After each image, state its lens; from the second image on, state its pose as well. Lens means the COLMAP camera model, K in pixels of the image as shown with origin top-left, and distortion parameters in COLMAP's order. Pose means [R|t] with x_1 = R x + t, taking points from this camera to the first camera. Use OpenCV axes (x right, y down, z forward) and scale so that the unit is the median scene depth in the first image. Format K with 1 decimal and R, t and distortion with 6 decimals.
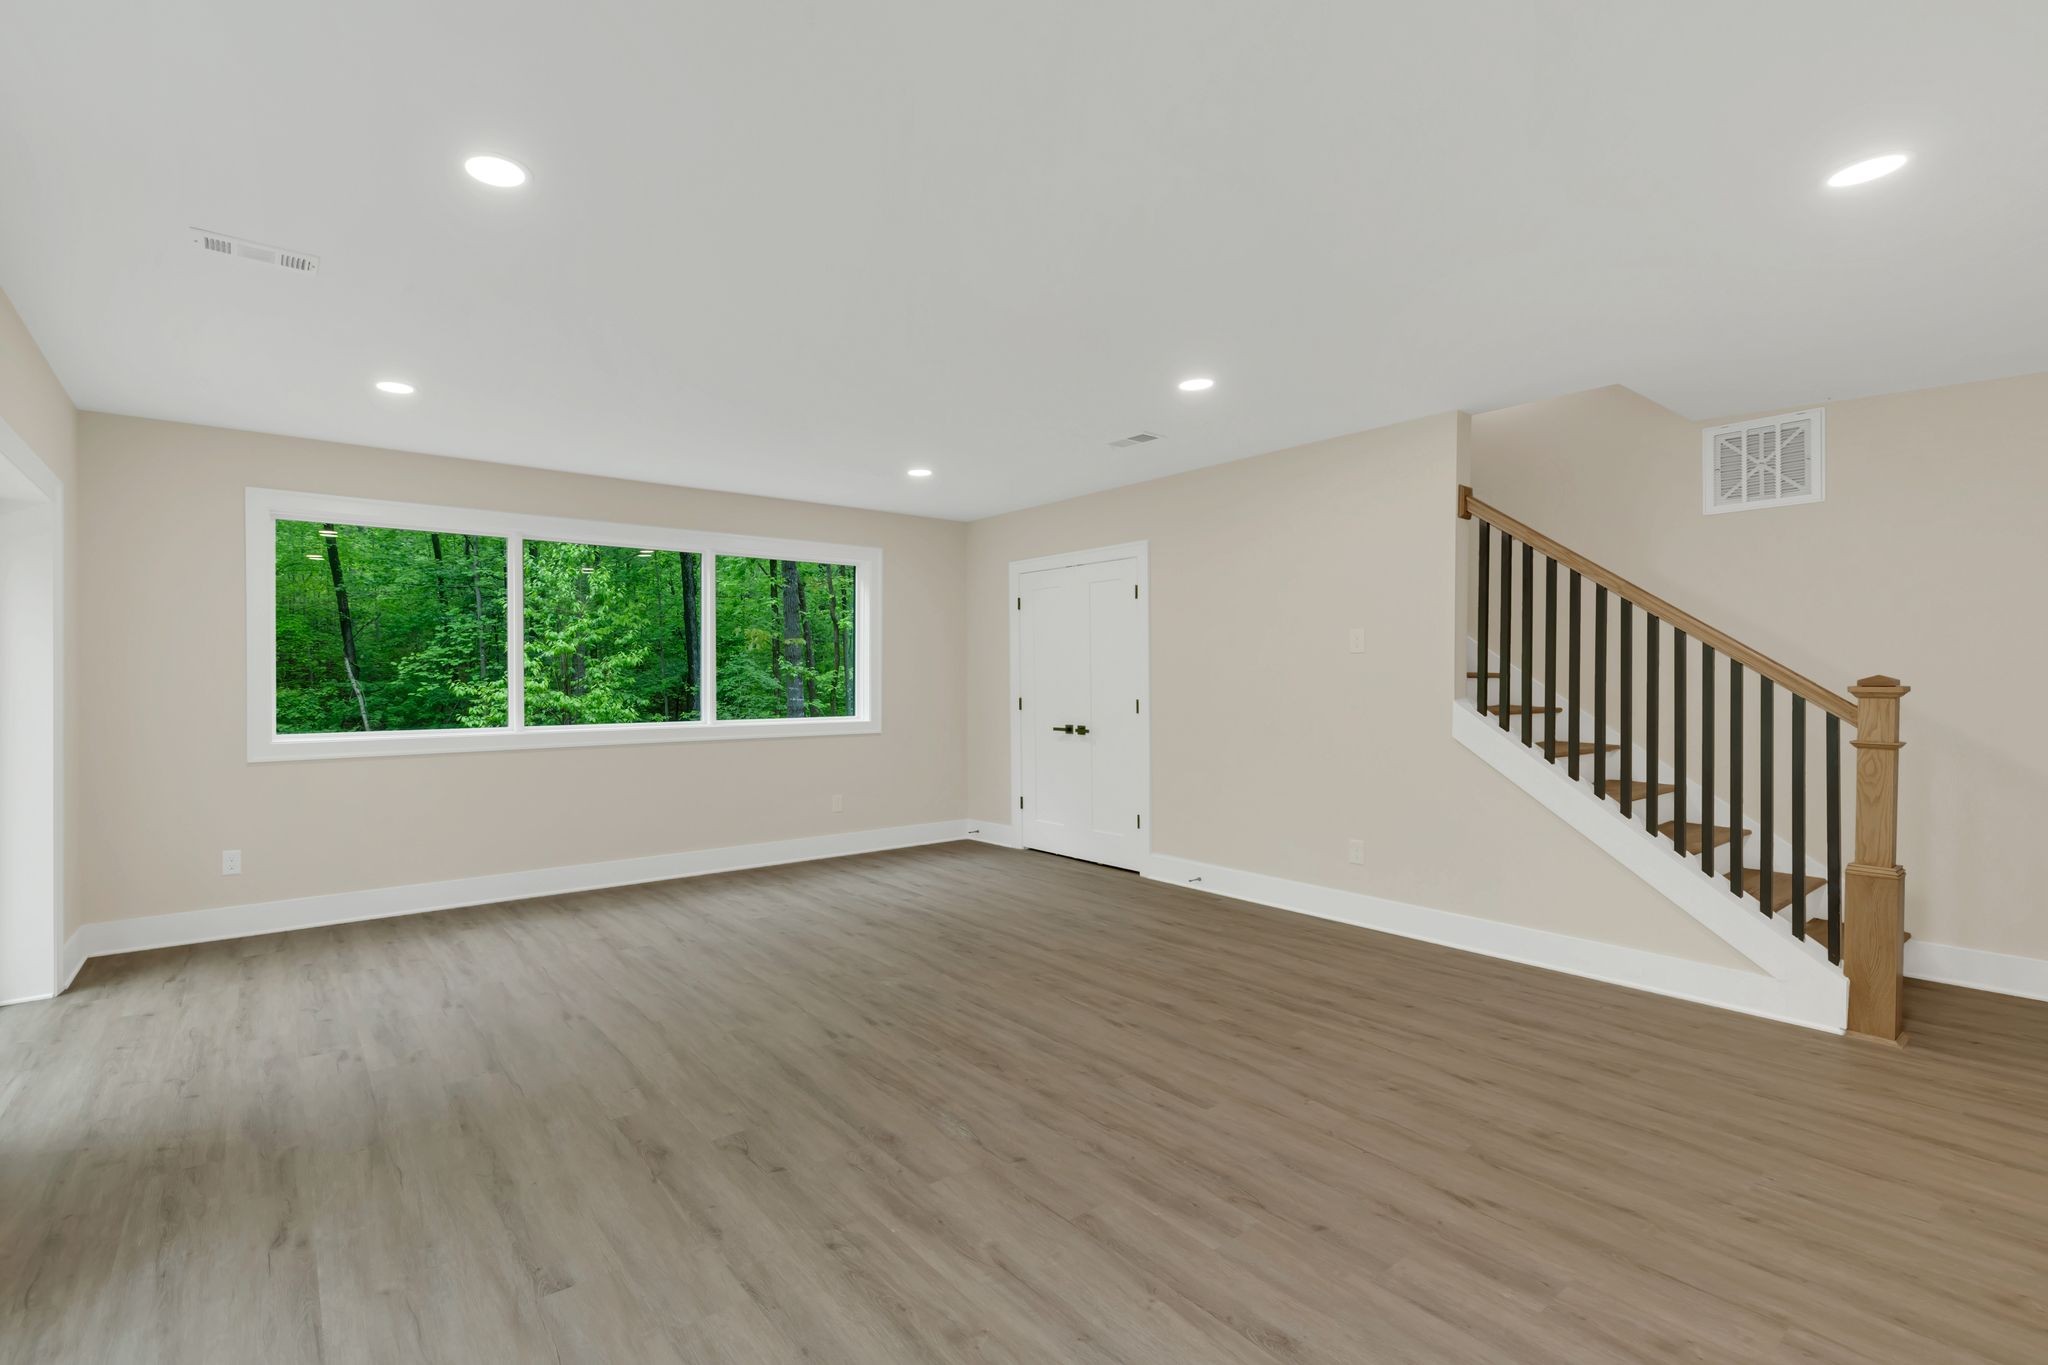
lens RADIAL K [[867.5, 0, 1014.9], [0, 867.5, 683.8], [0, 0, 1]] dist [-0.002642, -0.000590]
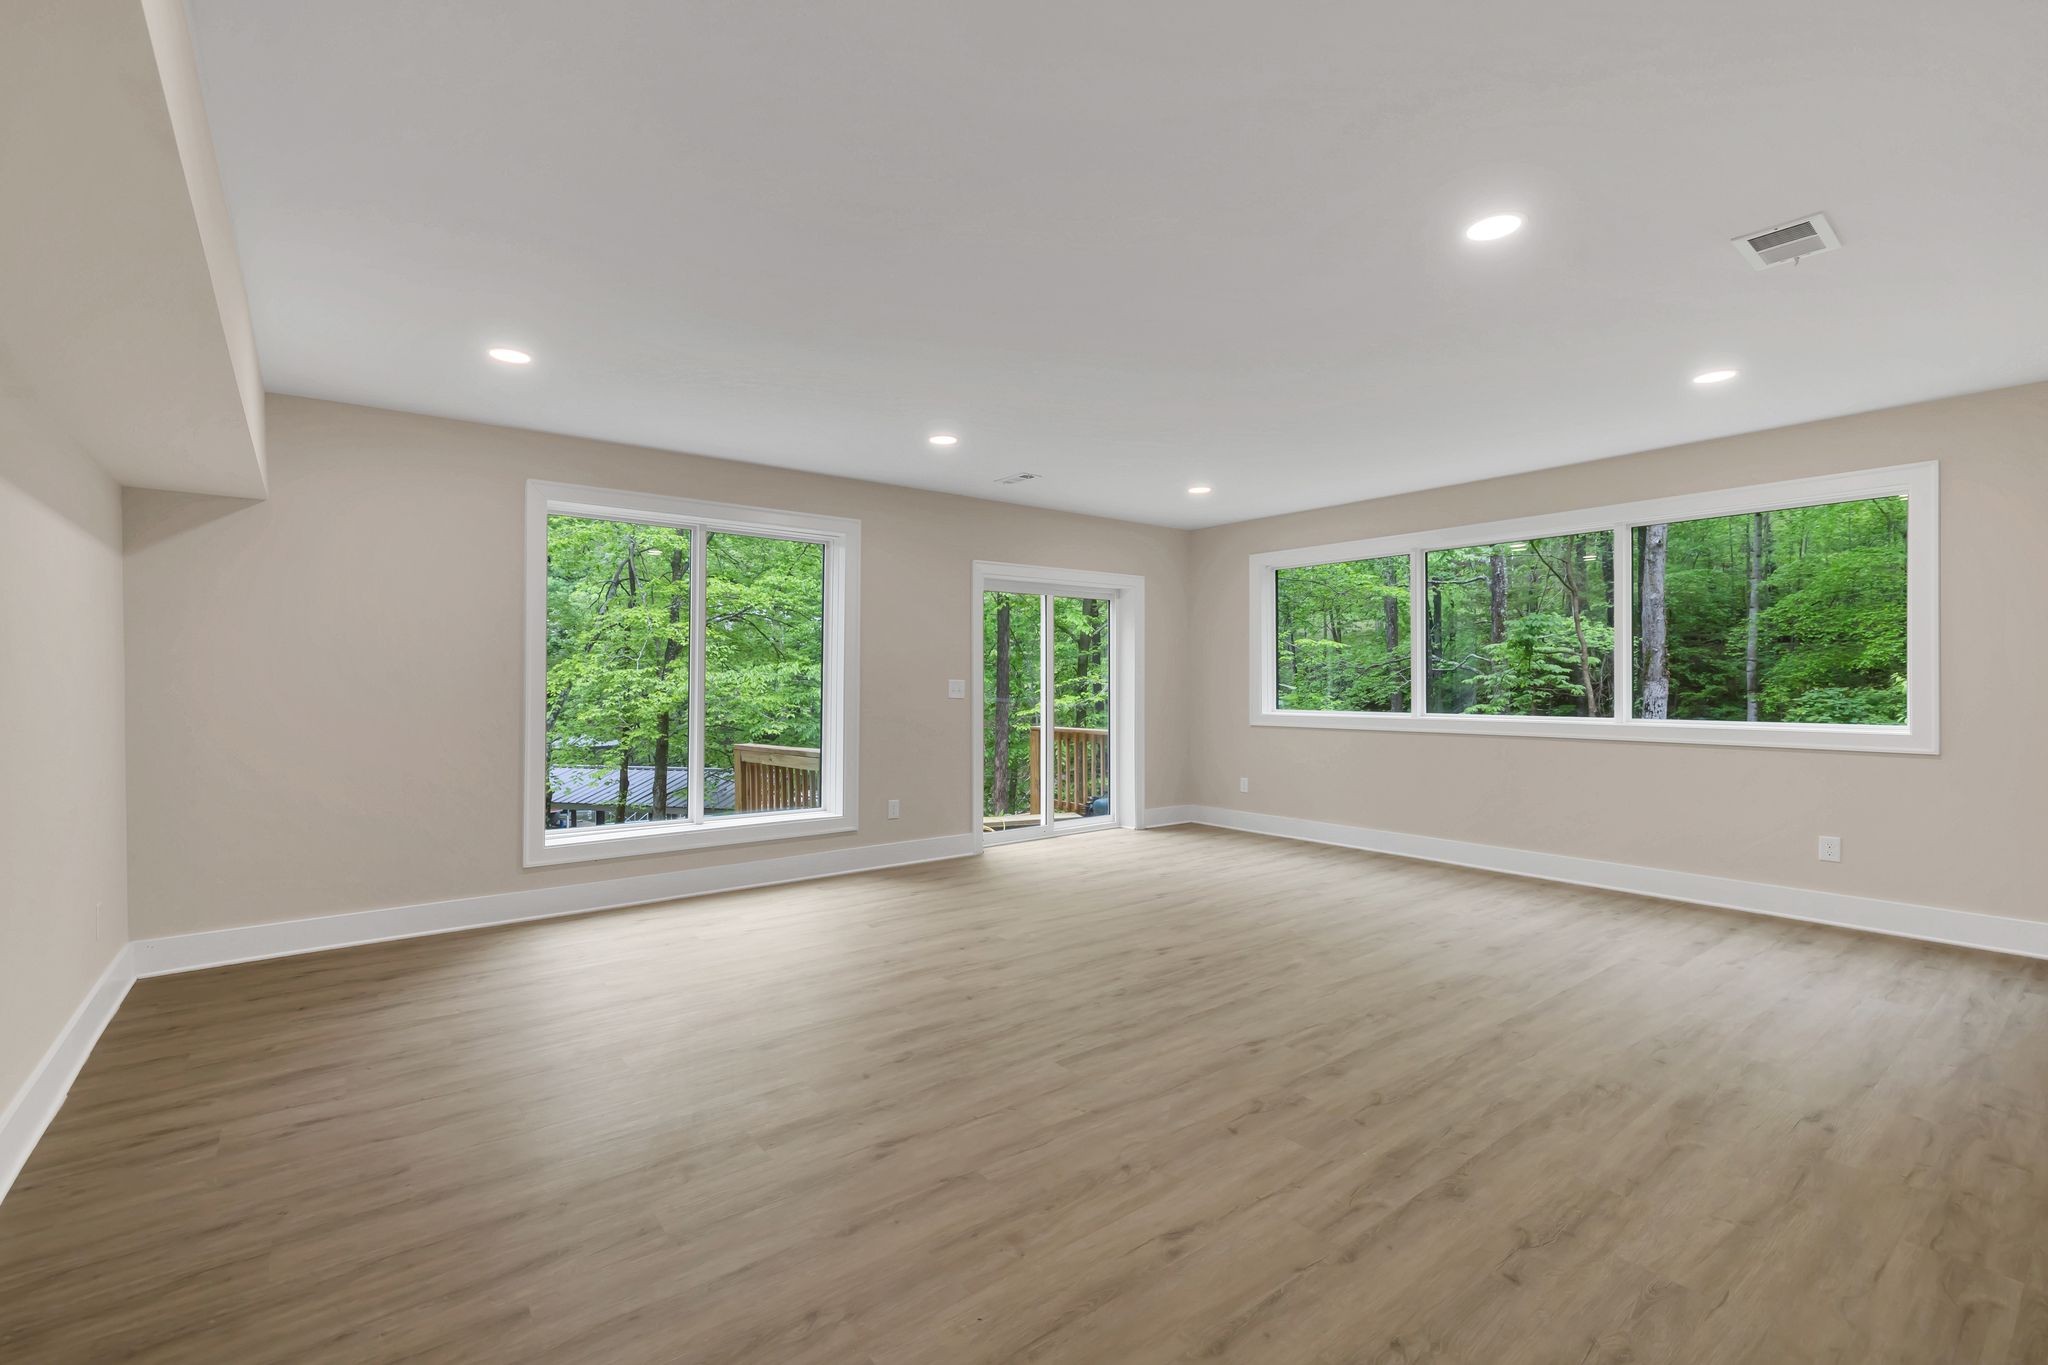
lens RADIAL K [[867.5, 0, 1011.1], [0, 867.5, 681.9], [0, 0, 1]] dist [-0.002642, -0.000590]
pose [[0.034569, 0.005992, -0.999384, 1.112265], [-0.000908, 0.999982, 0.005964, 0.001221], [0.999402, 0.000701, 0.034574, 0.765598]]
